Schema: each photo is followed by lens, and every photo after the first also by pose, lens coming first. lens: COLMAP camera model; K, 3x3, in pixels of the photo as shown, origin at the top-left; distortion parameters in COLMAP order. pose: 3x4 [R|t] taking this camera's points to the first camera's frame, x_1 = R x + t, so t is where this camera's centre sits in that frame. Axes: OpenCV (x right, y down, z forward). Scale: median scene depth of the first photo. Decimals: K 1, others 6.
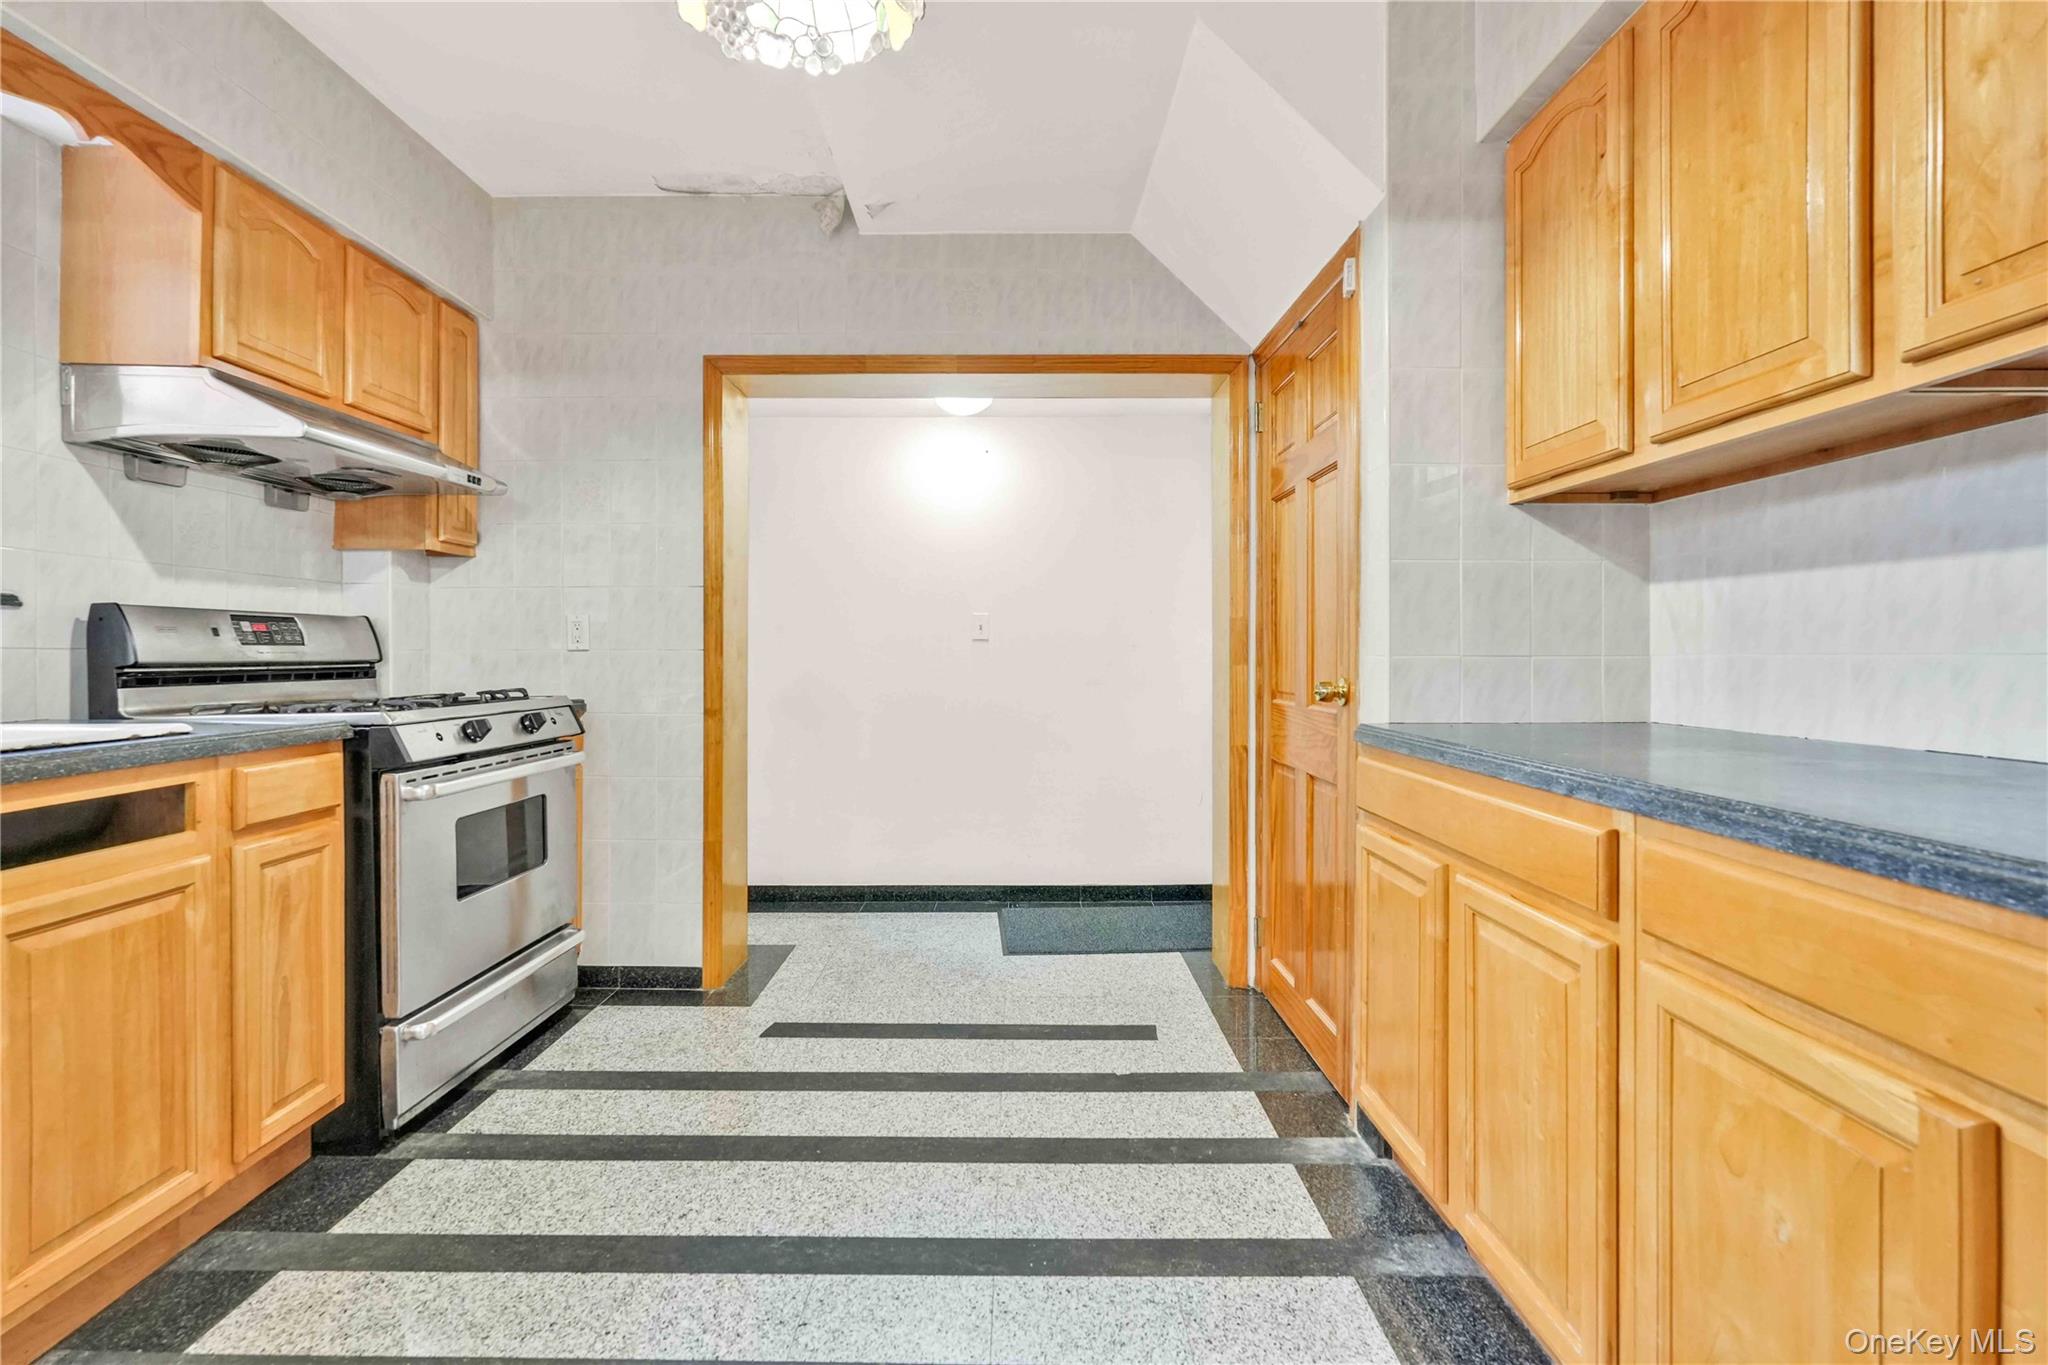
lens RADIAL K [[921.4, 0, 1022.0], [0, 921.4, 658.7], [0, 0, 1]] dist [-0.013513, 0.007403]
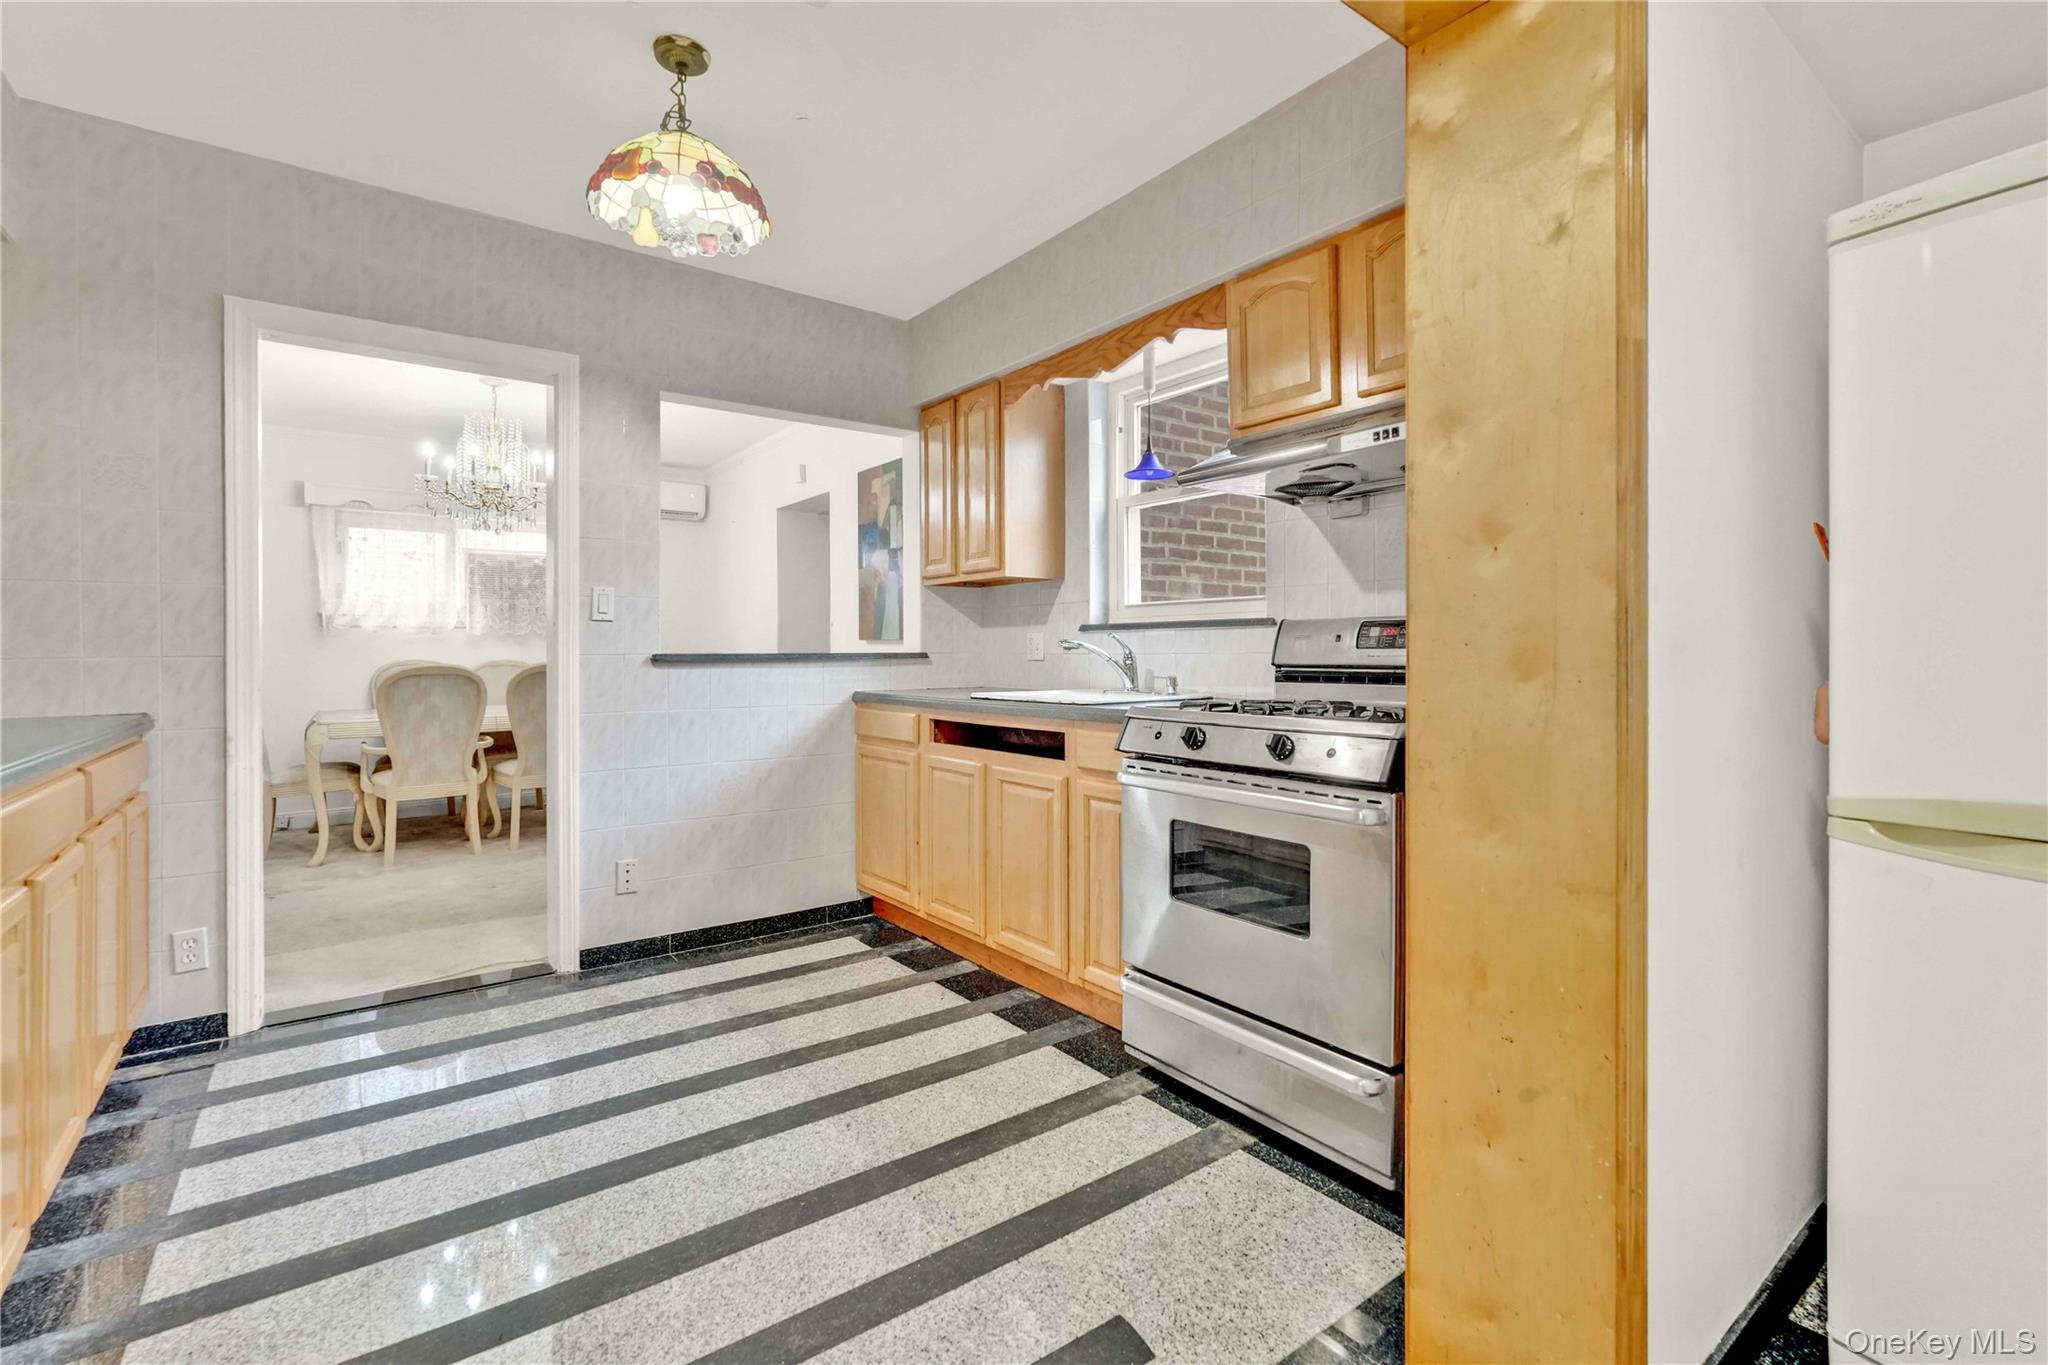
lens RADIAL K [[927.6, 0, 1015.3], [0, 927.6, 653.9], [0, 0, 1]] dist [0.000151, 0.000649]
pose [[-0.809083, 0.002956, -0.587687, 0.145294], [-0.000057, 0.999987, 0.005108, -0.016583], [0.587694, 0.004166, -0.809073, 1.818745]]
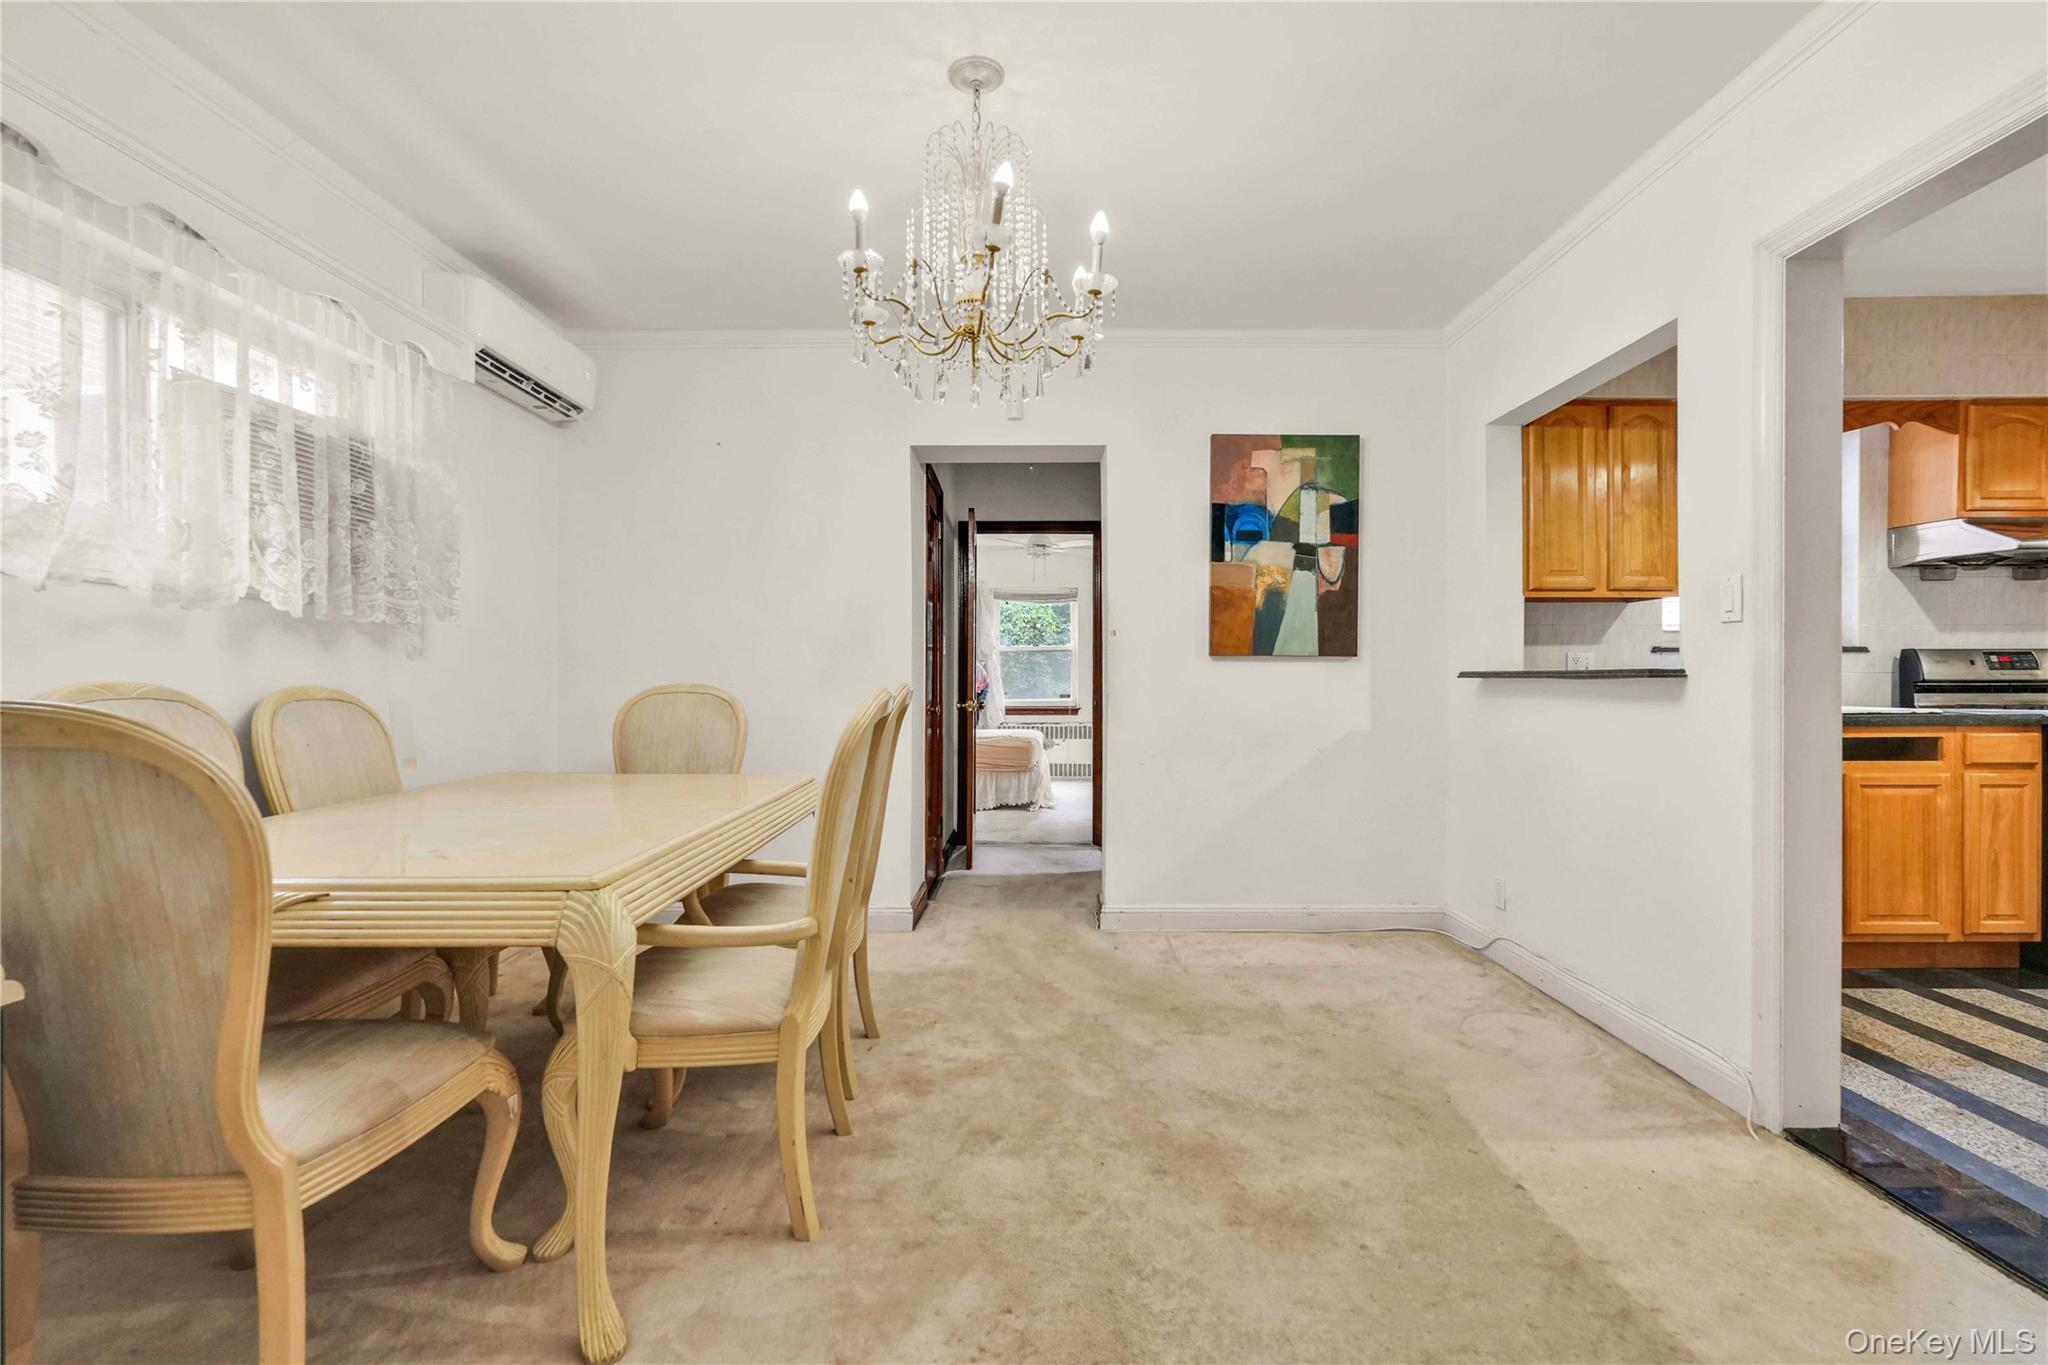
lens RADIAL K [[920.6, 0, 1024.0], [0, 920.6, 682.5], [0, 0, 1]] dist [-0.016788, 0.006191]
pose [[-0.016927, 0.001407, -0.999856, 0.913375], [-0.004507, 0.999989, 0.001483, 0.015000], [0.999847, 0.004532, -0.016920, -0.798400]]
